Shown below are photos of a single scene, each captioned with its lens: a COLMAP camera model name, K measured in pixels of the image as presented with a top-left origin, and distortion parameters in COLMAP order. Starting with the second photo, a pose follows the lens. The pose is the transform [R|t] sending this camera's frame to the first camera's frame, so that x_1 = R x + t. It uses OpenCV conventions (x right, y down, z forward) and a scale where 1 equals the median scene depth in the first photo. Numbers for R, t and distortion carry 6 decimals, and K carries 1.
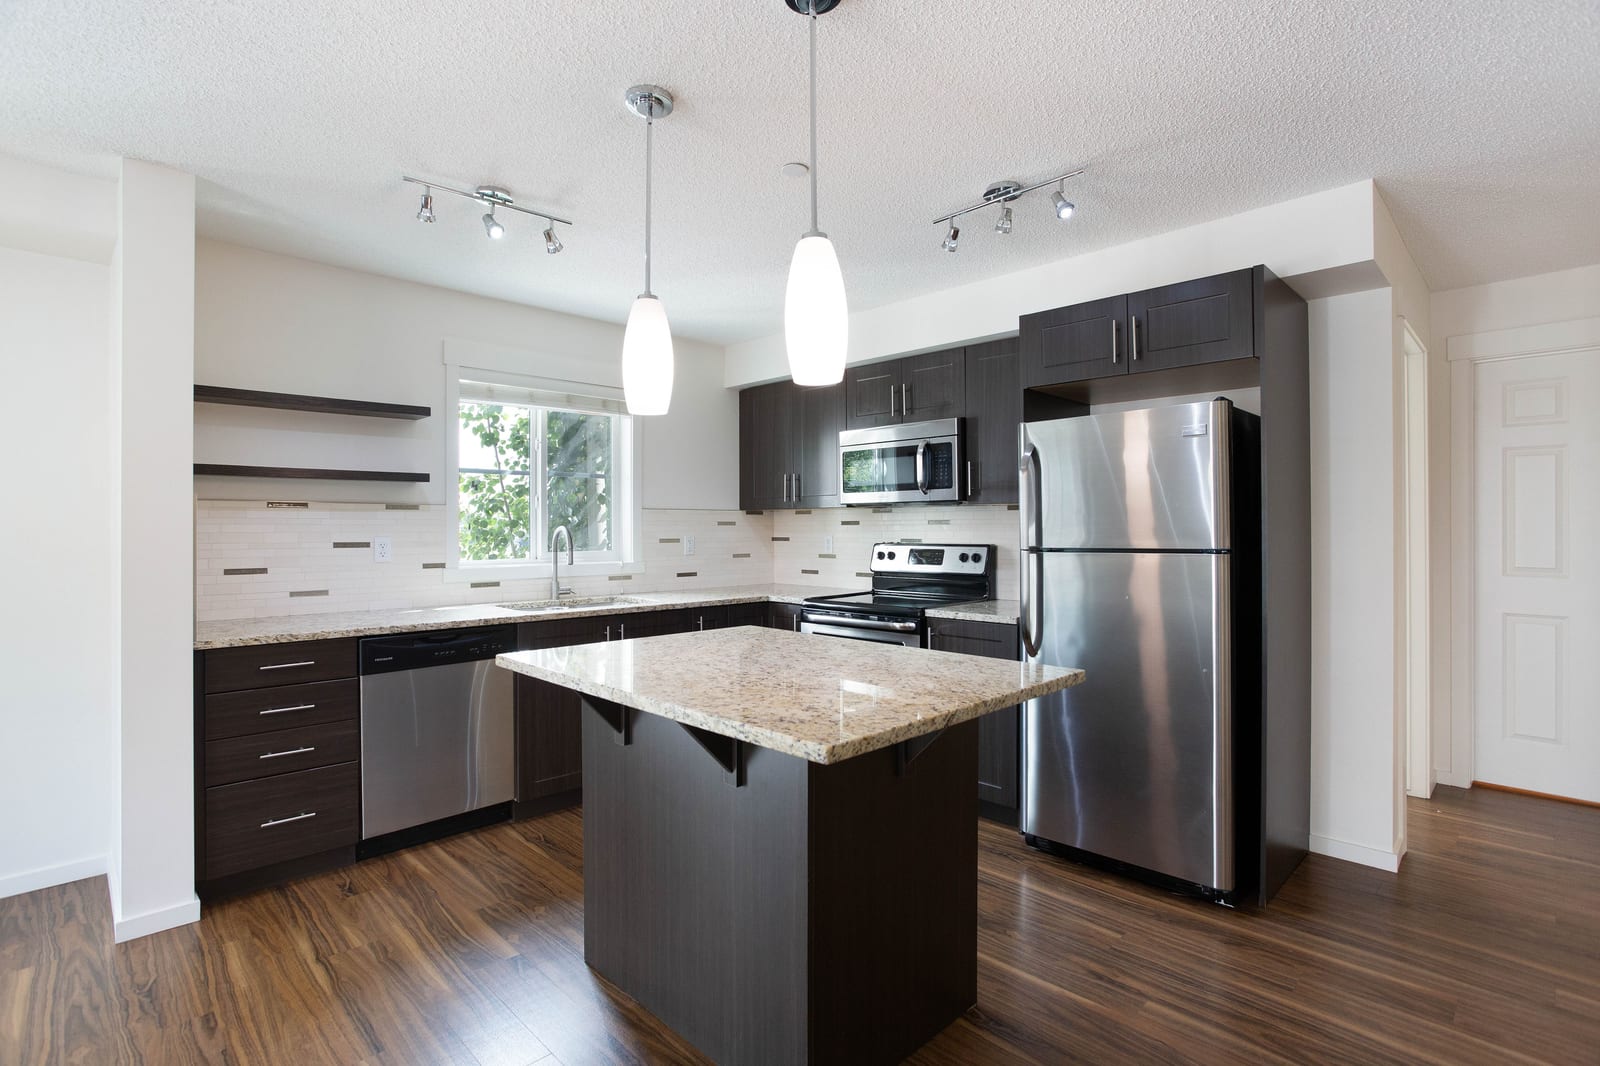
lens RADIAL K [[770.0, 0, 795.4], [0, 770.0, 522.9], [0, 0, 1]] dist [-0.062717, 0.035338]
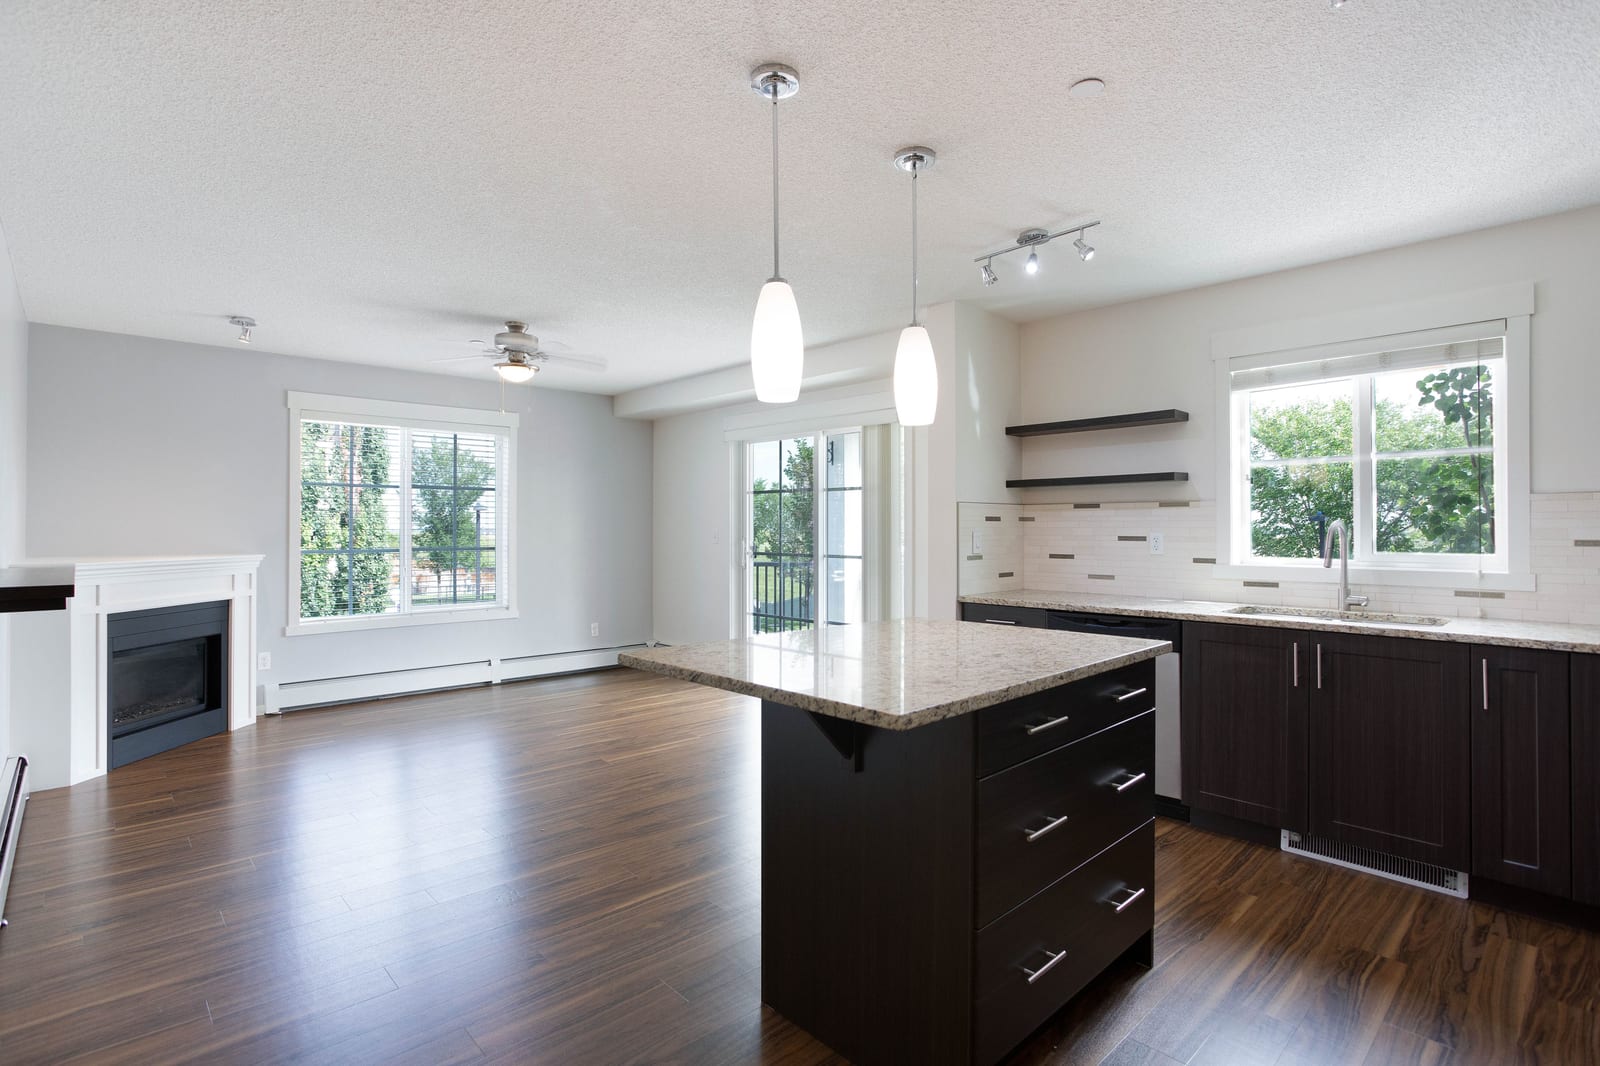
lens RADIAL K [[787.6, 0, 796.5], [0, 787.6, 525.3], [0, 0, 1]] dist [-0.052798, 0.031190]
pose [[-0.019436, -0.000710, -0.999811, 0.525453], [0.008419, 0.999964, -0.000874, 0.004568], [0.999776, -0.008435, -0.019429, 0.427693]]
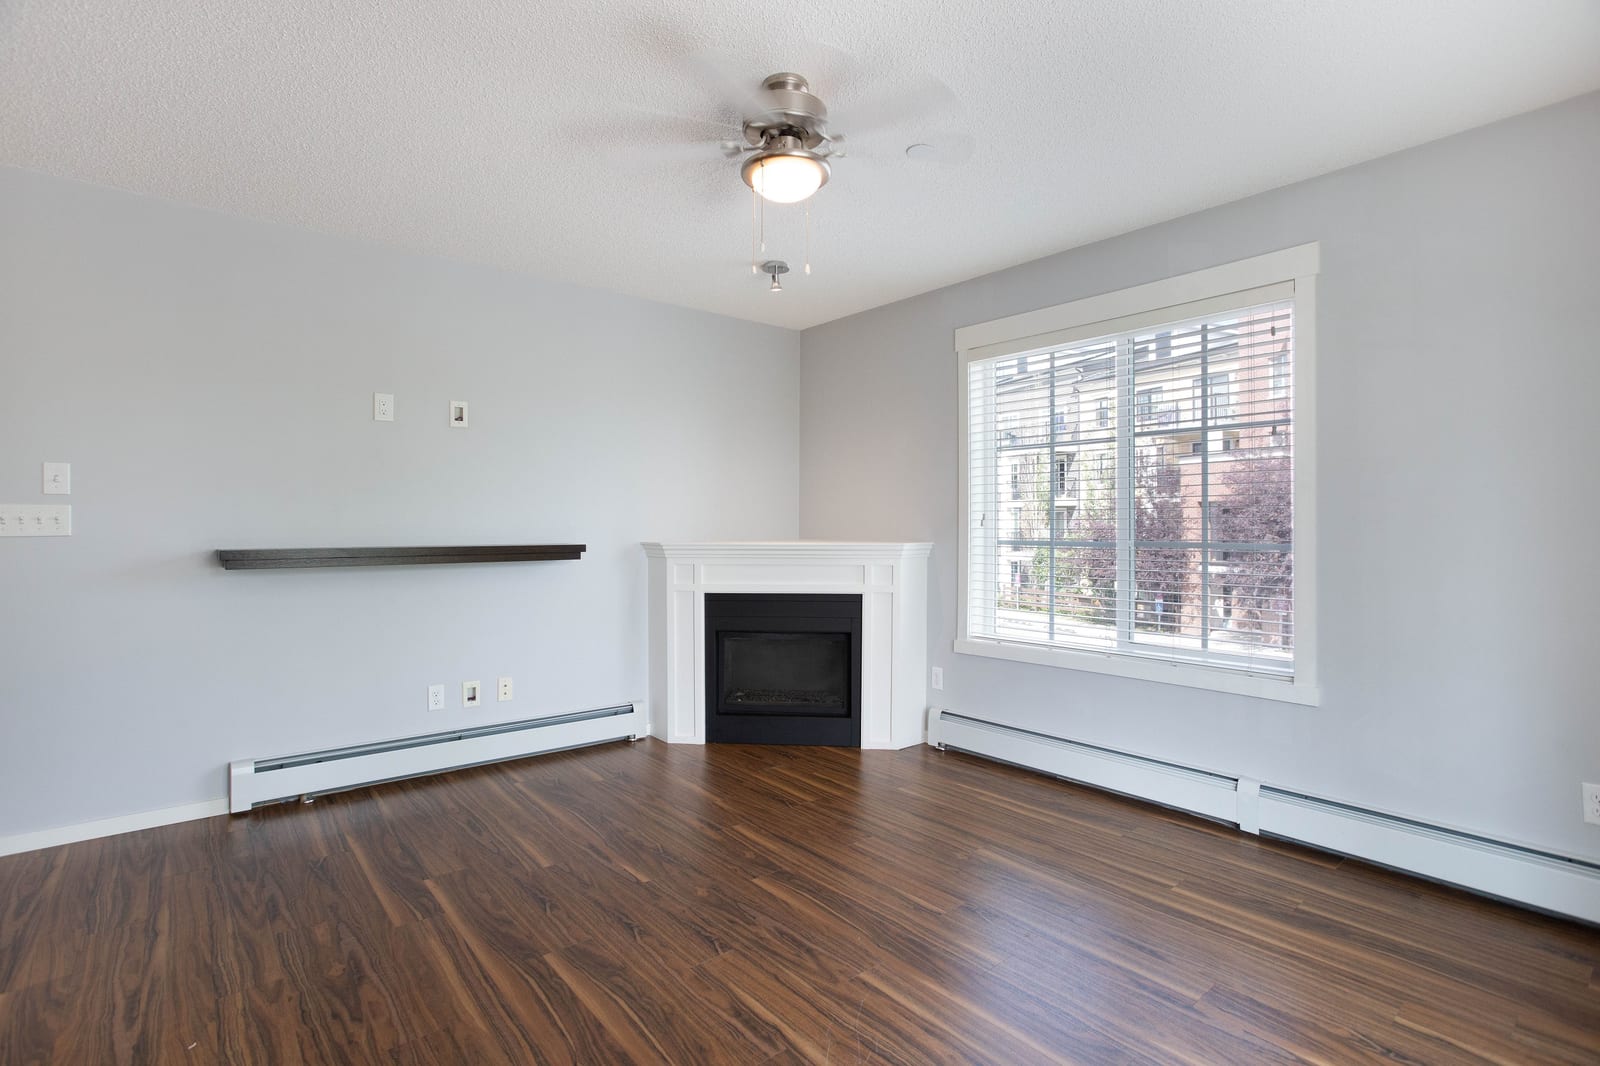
lens RADIAL K [[770.0, 0, 795.4], [0, 770.0, 522.9], [0, 0, 1]] dist [-0.062717, 0.035338]
pose [[-0.996594, 0.001567, 0.082448, -0.648503], [0.000716, 0.999946, -0.010352, 0.028288], [-0.082460, -0.010258, -0.996542, 0.539349]]
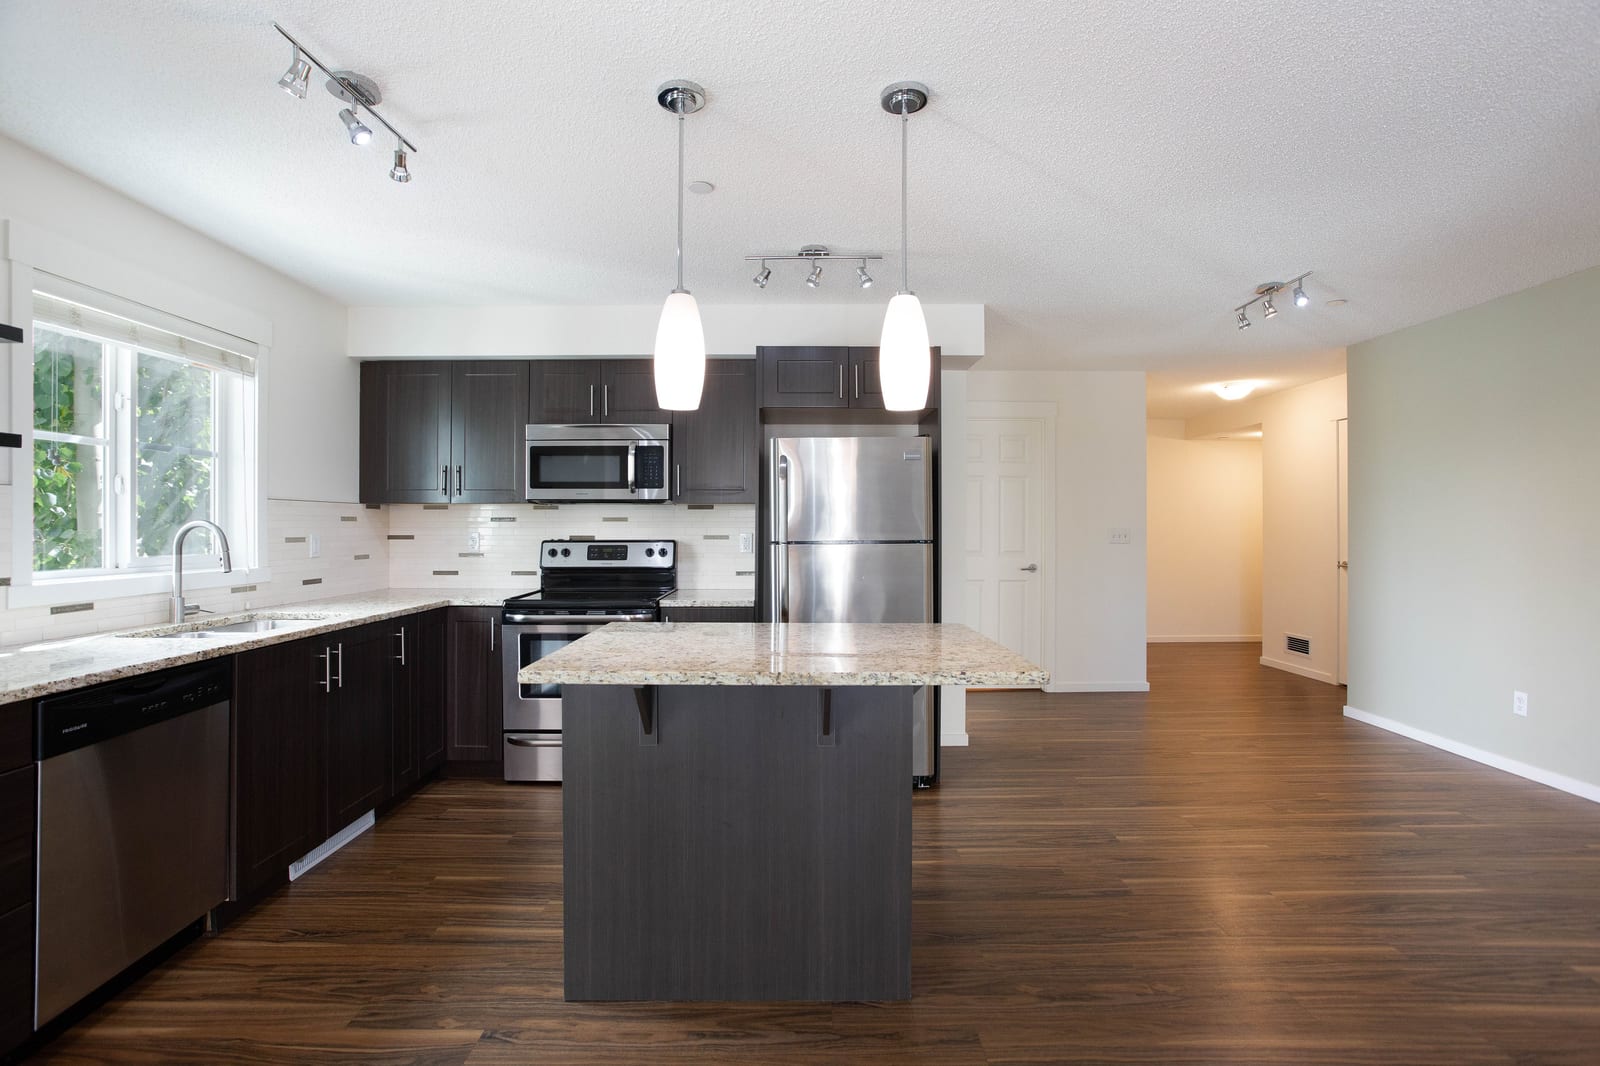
lens RADIAL K [[770.0, 0, 795.4], [0, 770.0, 522.9], [0, 0, 1]] dist [-0.062717, 0.035338]
pose [[0.702402, 0.005757, 0.711757, -0.406763], [-0.007020, 0.999975, -0.001160, 0.003308], [-0.711746, -0.004182, 0.702424, 0.095077]]
